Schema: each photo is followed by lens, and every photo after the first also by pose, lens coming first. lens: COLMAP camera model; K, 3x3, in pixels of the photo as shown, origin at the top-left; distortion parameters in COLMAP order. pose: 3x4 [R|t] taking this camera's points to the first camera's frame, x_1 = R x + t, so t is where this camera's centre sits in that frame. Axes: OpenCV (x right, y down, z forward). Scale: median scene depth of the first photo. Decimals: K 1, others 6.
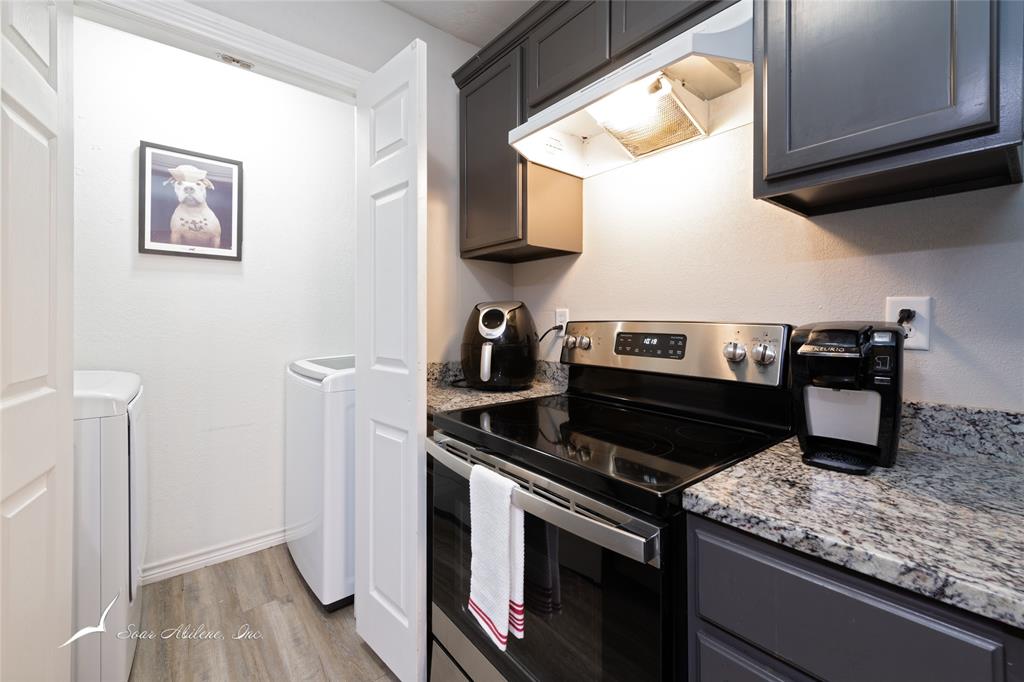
lens RADIAL K [[427.9, 0, 511.6], [0, 427.9, 316.7], [0, 0, 1]] dist [0.005510, 0.000478]
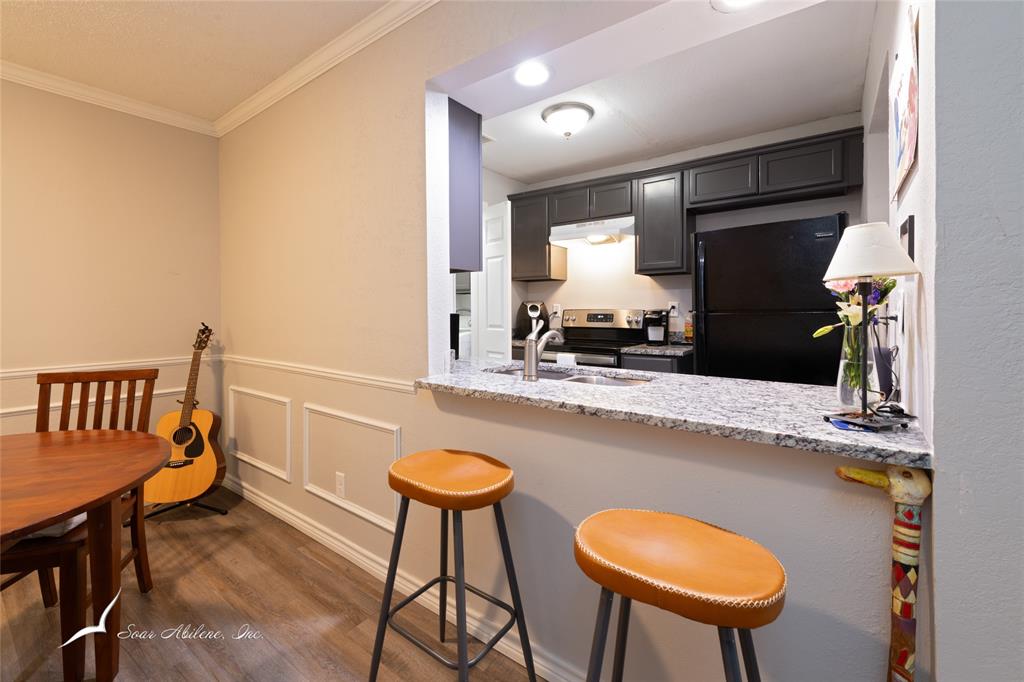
lens RADIAL K [[427.9, 0, 508.6], [0, 427.9, 311.2], [0, 0, 1]] dist [0.005510, 0.000478]
pose [[0.970380, -0.001768, 0.241577, -0.976549], [-0.000516, 0.999956, 0.009391, -0.003517], [-0.241583, -0.009237, 0.970336, -1.634897]]
